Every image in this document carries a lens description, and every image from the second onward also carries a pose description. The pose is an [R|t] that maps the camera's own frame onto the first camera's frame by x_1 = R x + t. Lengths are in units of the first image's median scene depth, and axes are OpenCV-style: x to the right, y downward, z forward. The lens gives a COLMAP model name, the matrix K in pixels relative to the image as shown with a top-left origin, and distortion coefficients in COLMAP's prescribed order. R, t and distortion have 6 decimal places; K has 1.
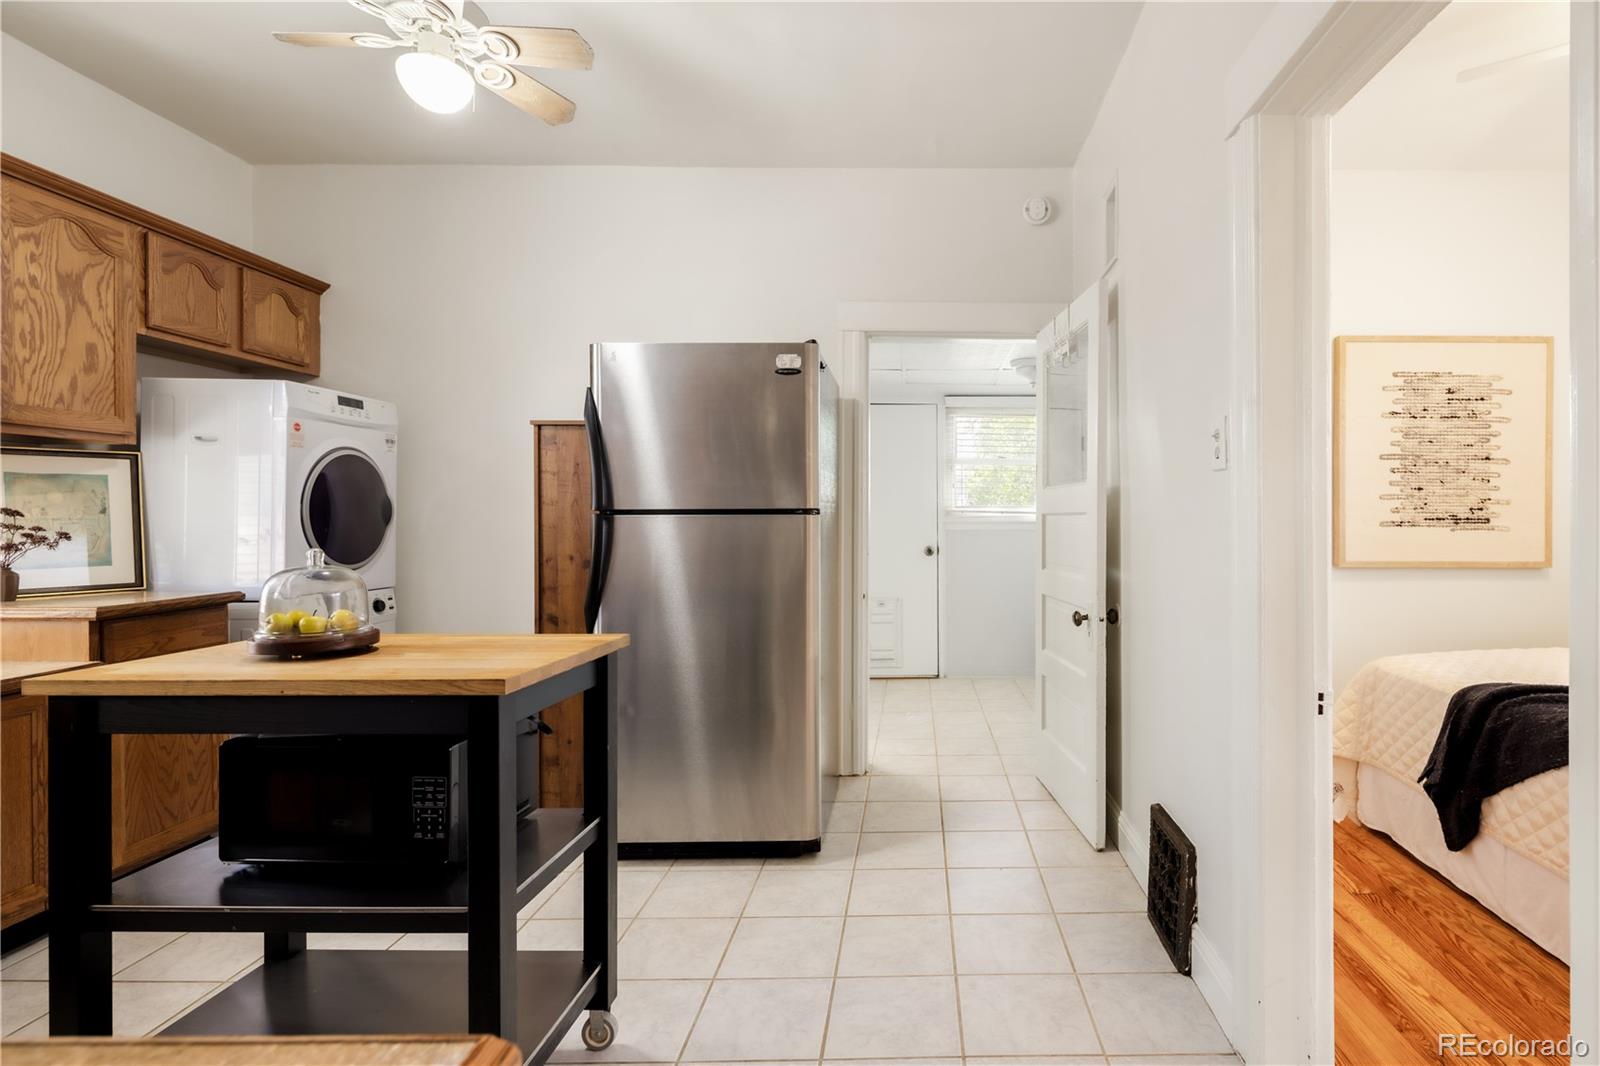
lens RADIAL K [[790.6, 0, 933.0], [0, 790.6, 526.0], [0, 0, 1]] dist [-0.000065, -0.000492]
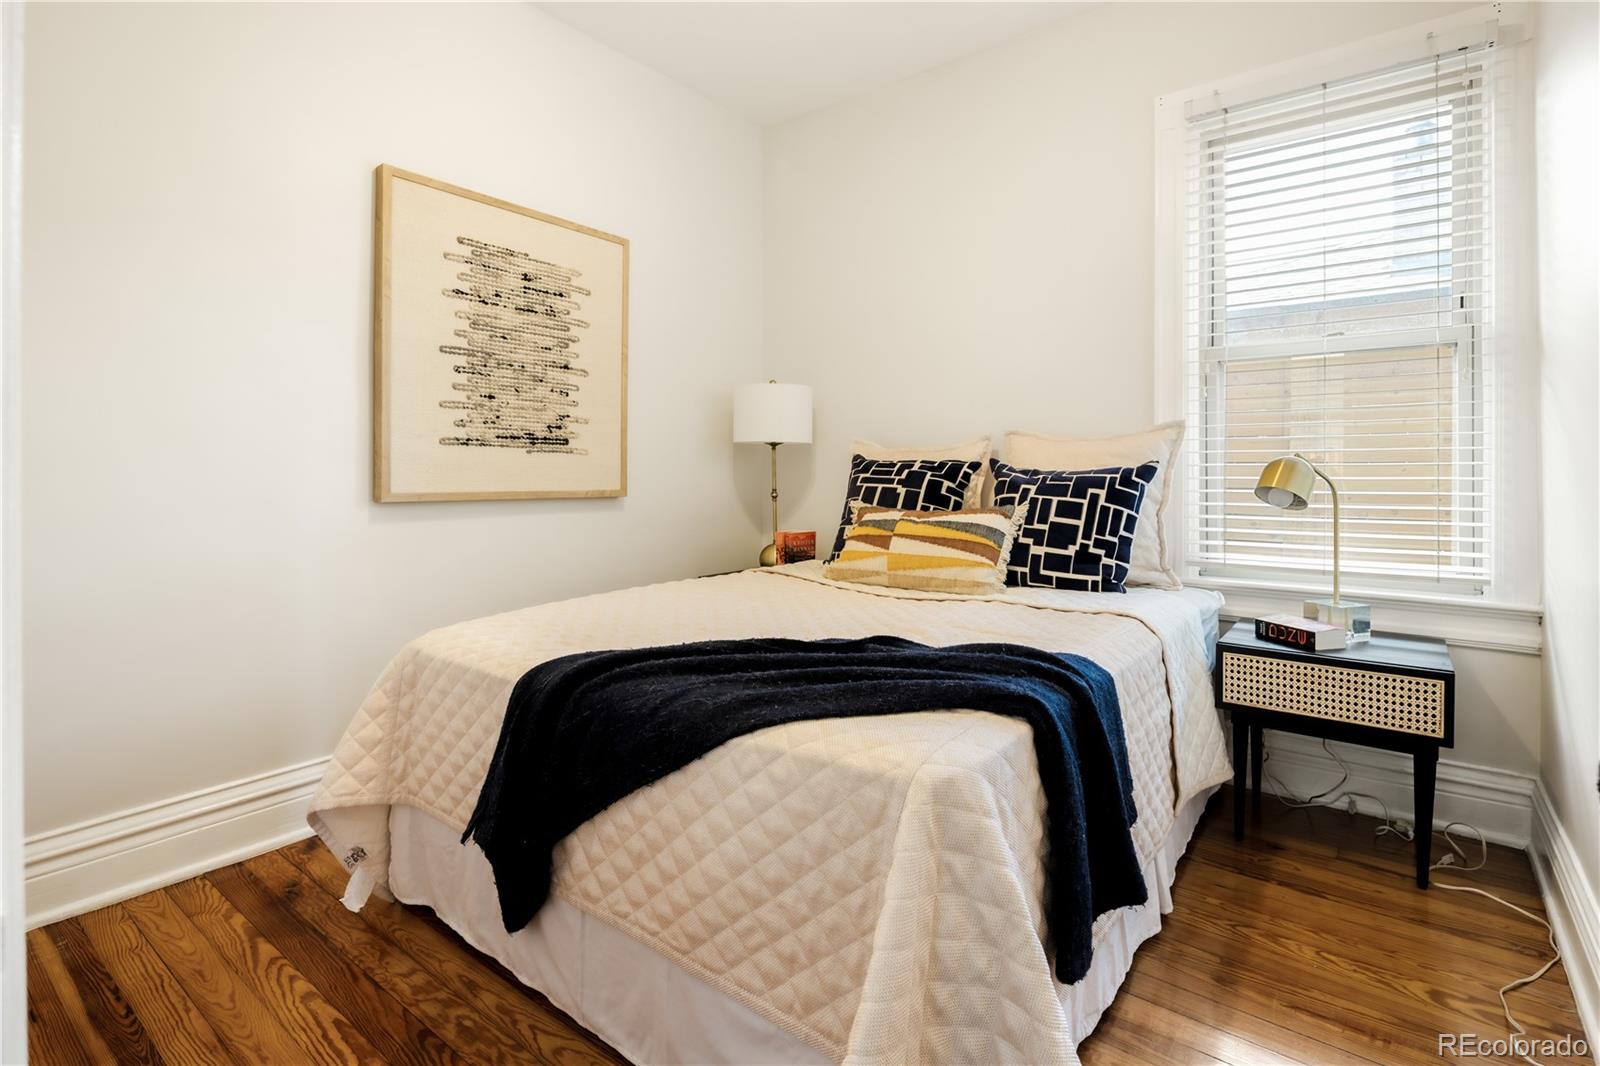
lens RADIAL K [[778.7, 0, 787.7], [0, 778.7, 441.9], [0, 0, 1]] dist [0.000694, 0.000081]
pose [[0.634909, 0.028092, 0.772076, 0.218211], [0.009622, 0.998974, -0.044261, 0.033699], [-0.772527, 0.035530, 0.633987, 0.301667]]
